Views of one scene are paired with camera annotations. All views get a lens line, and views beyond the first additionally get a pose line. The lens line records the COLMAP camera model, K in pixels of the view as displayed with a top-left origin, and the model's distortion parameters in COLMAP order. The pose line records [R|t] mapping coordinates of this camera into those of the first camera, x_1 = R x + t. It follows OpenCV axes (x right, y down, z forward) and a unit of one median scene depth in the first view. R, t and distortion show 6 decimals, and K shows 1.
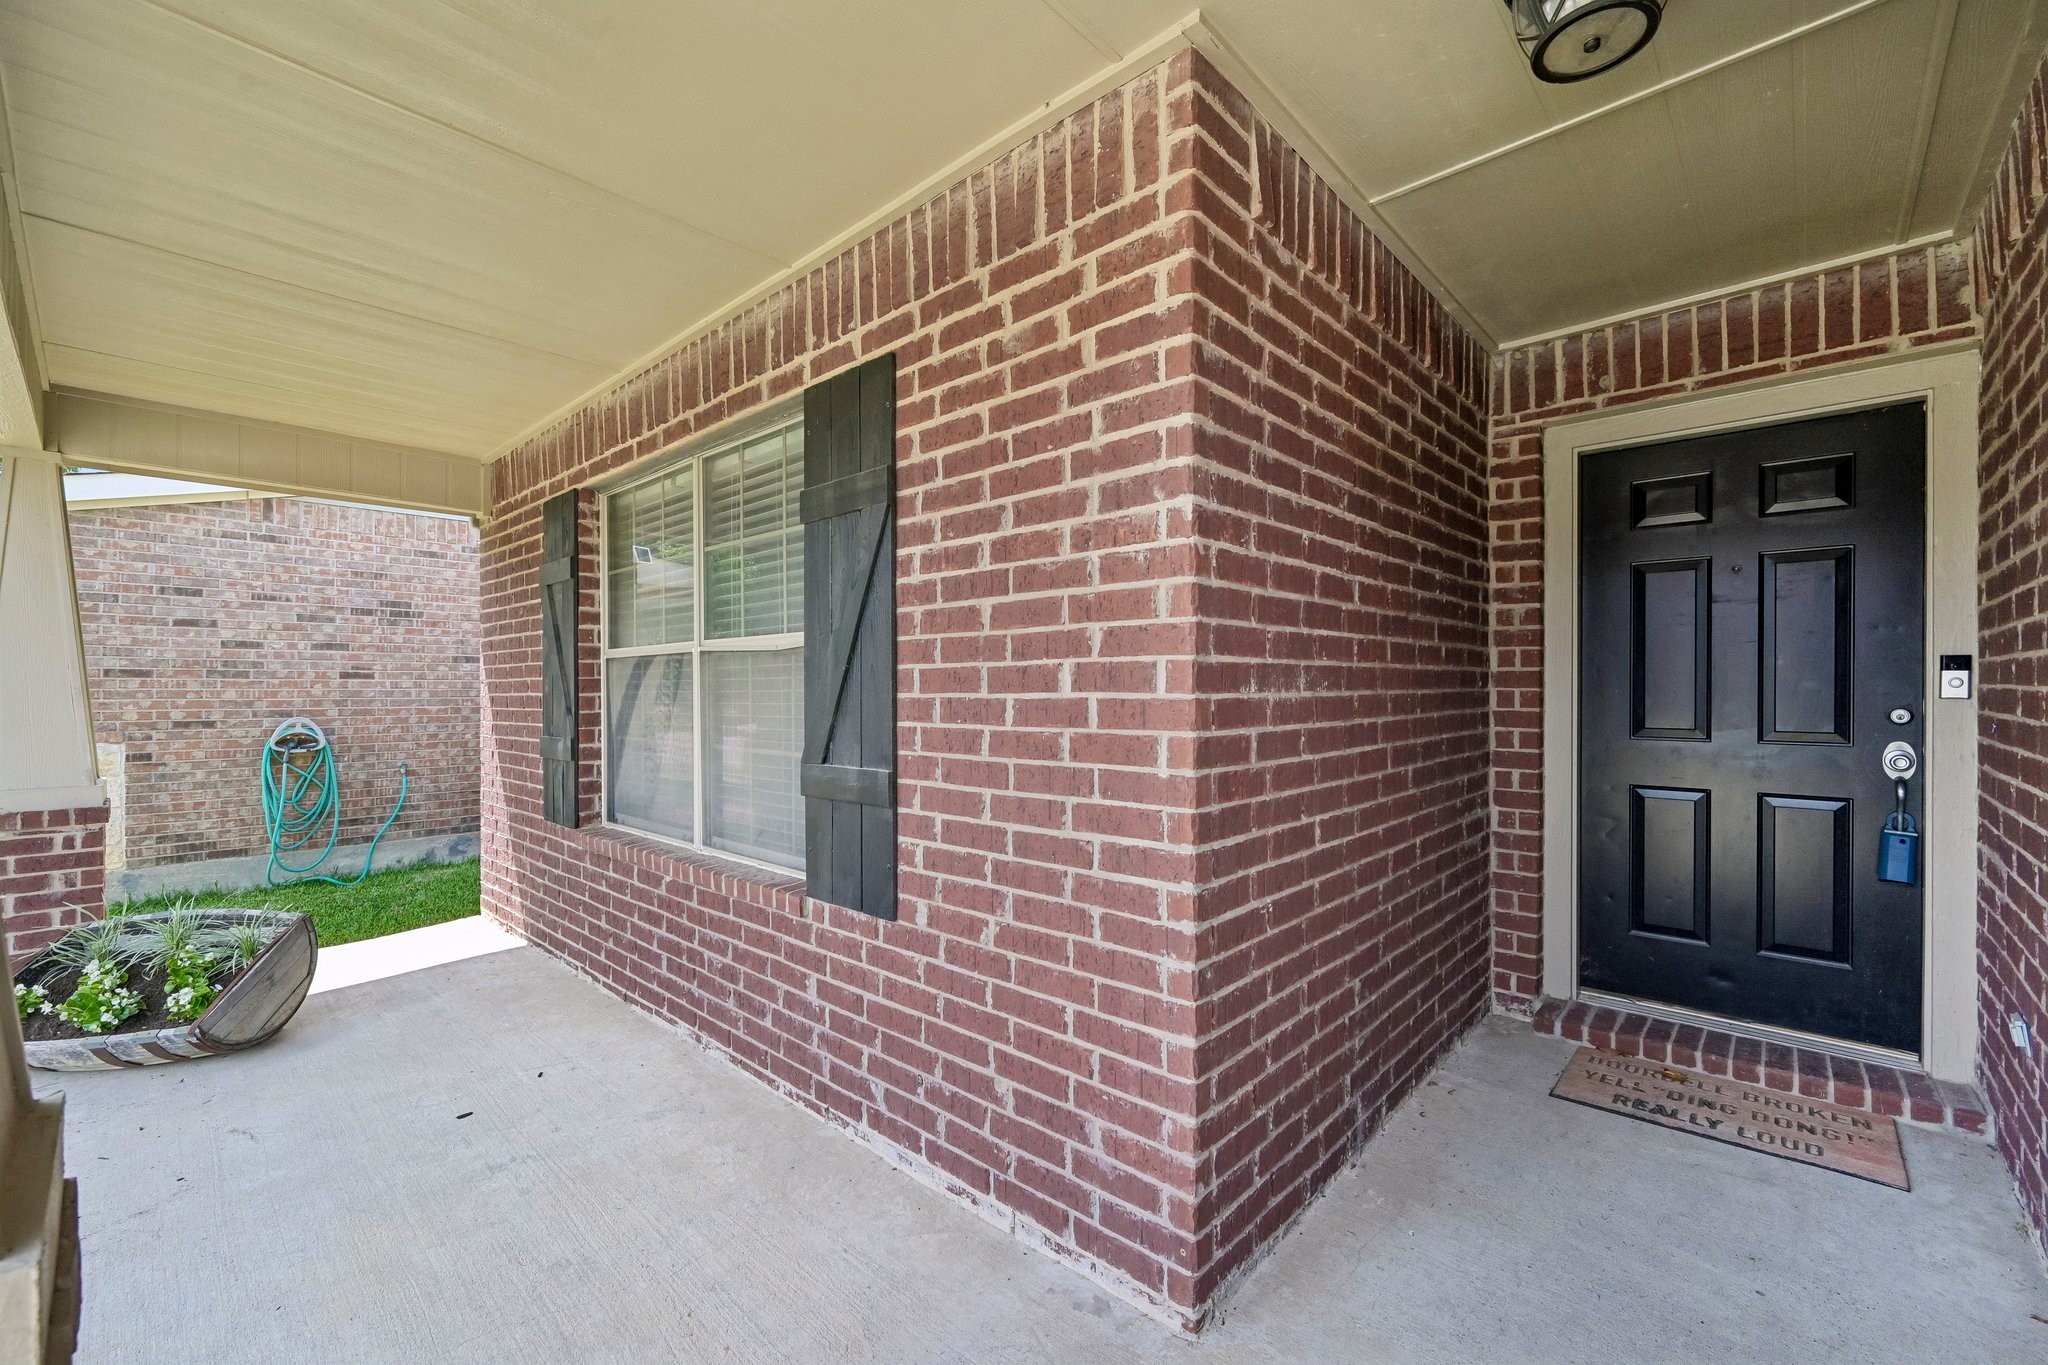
lens RADIAL K [[865.4, 0, 999.1], [0, 865.4, 696.0], [0, 0, 1]] dist [-0.001500, -0.001258]
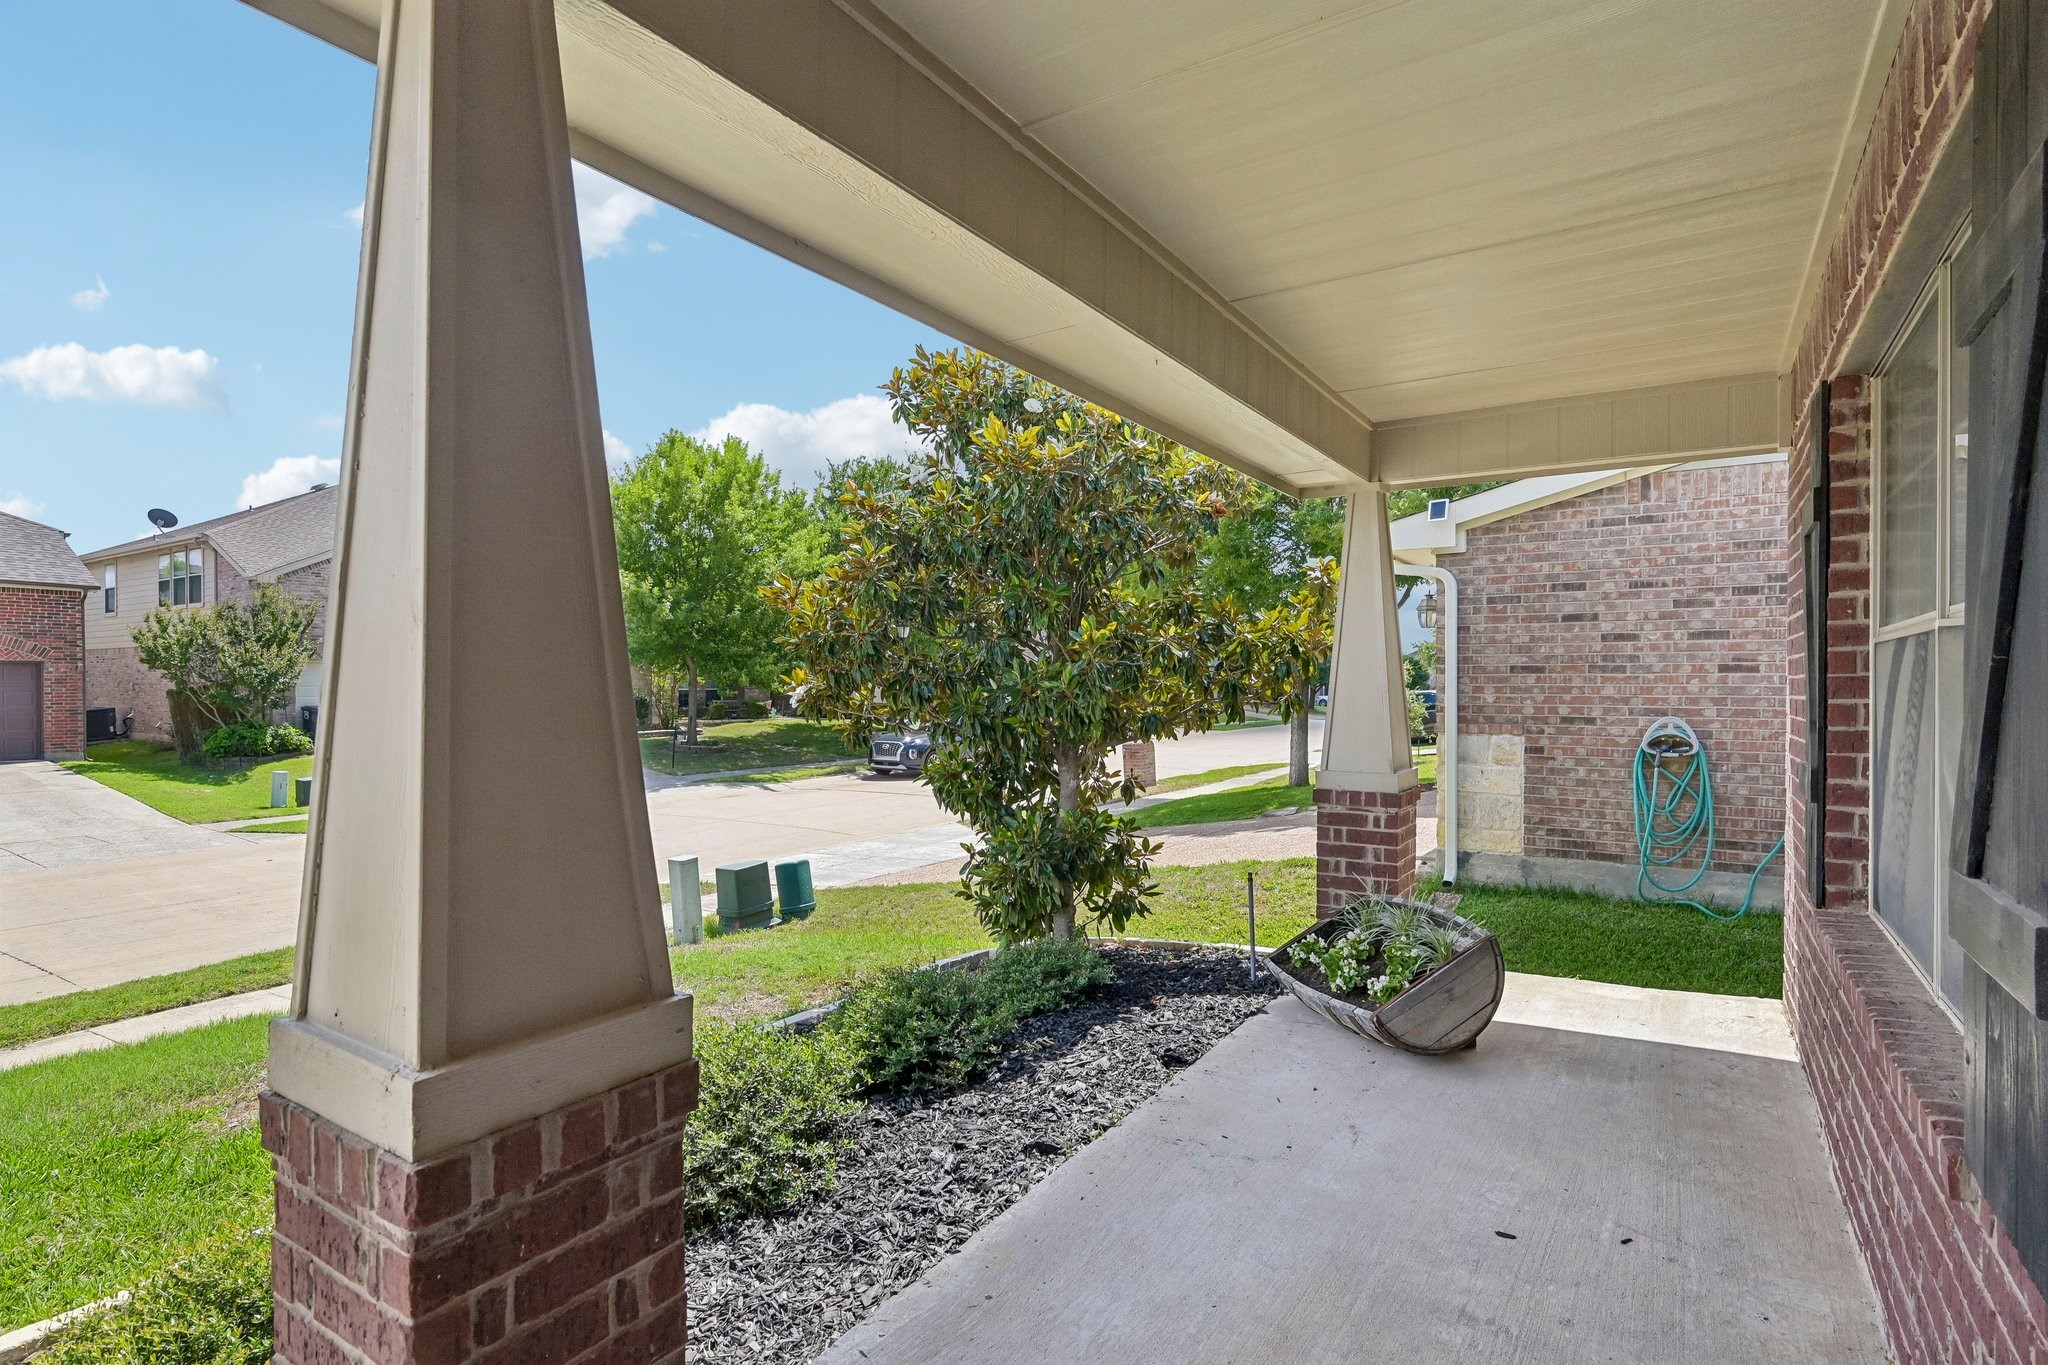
lens RADIAL K [[1002.8, 0, 1008.0], [0, 1002.8, 693.9], [0, 0, 1]] dist [0.002265, 0.000159]
pose [[0.184960, 0.012746, -0.982663, 0.075280], [-0.006634, 0.999909, 0.011721, -0.006543], [0.982724, 0.004351, 0.185028, 0.148788]]
